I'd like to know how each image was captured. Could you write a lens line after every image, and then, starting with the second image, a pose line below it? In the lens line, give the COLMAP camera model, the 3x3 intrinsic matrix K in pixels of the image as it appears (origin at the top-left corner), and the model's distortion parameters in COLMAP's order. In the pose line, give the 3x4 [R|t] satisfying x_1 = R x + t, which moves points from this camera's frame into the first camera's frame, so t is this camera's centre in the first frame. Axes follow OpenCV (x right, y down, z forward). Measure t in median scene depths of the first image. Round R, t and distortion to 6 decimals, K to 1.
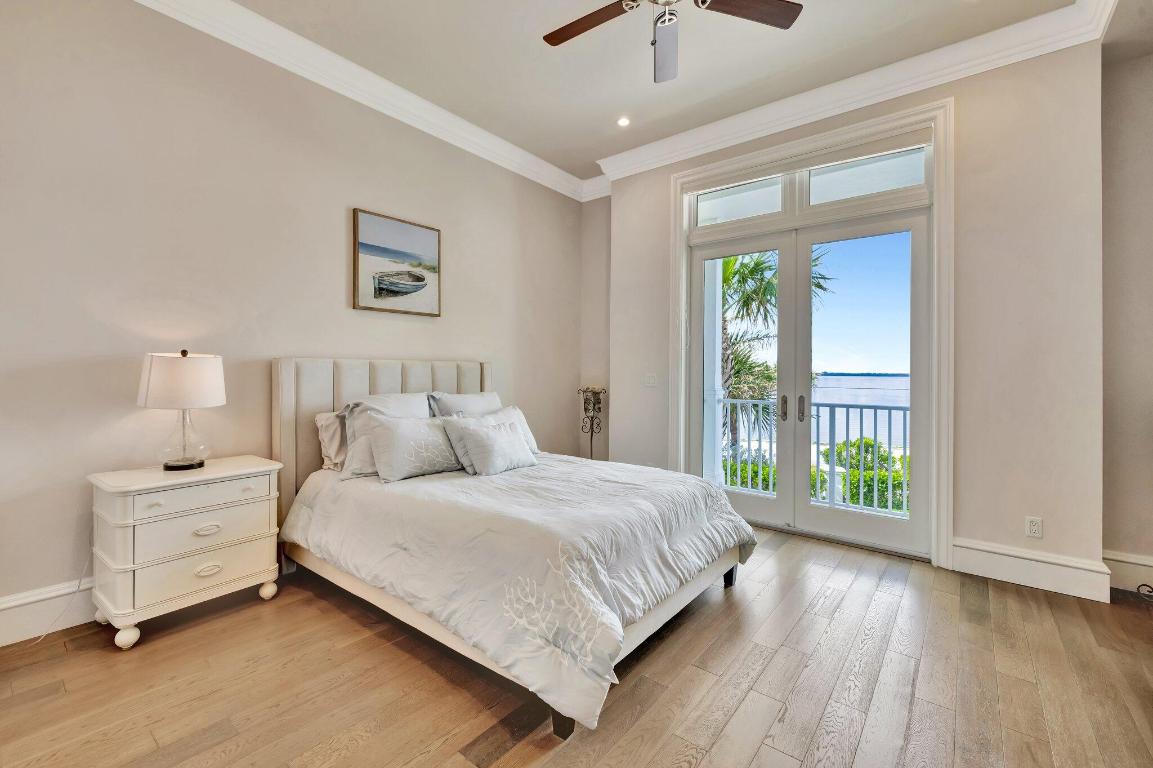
lens RADIAL K [[484.1, 0, 575.2], [0, 484.1, 373.3], [0, 0, 1]] dist [-0.009255, -0.000395]
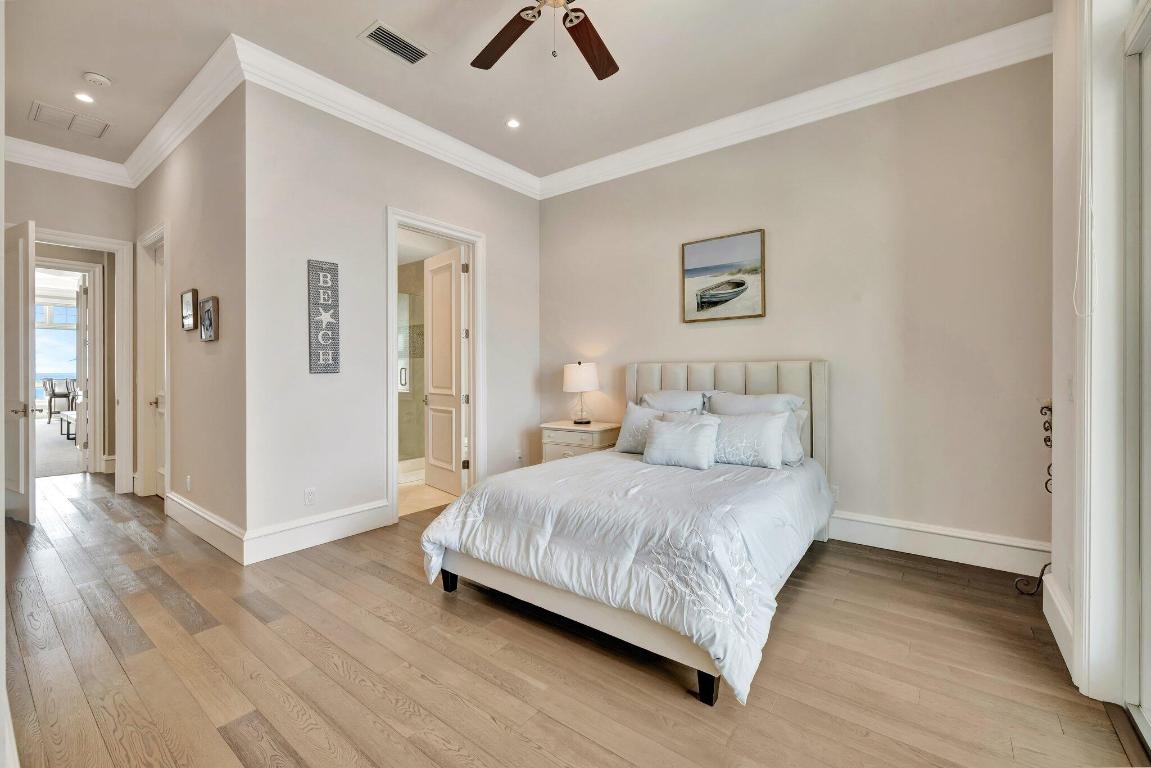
lens RADIAL K [[483.3, 0, 573.0], [0, 483.3, 381.3], [0, 0, 1]] dist [-0.009255, -0.000395]
pose [[0.020300, 0.017919, -0.999633, 0.770730], [-0.001484, 0.999839, 0.017893, -0.002193], [0.999793, 0.001120, 0.020323, 0.649440]]
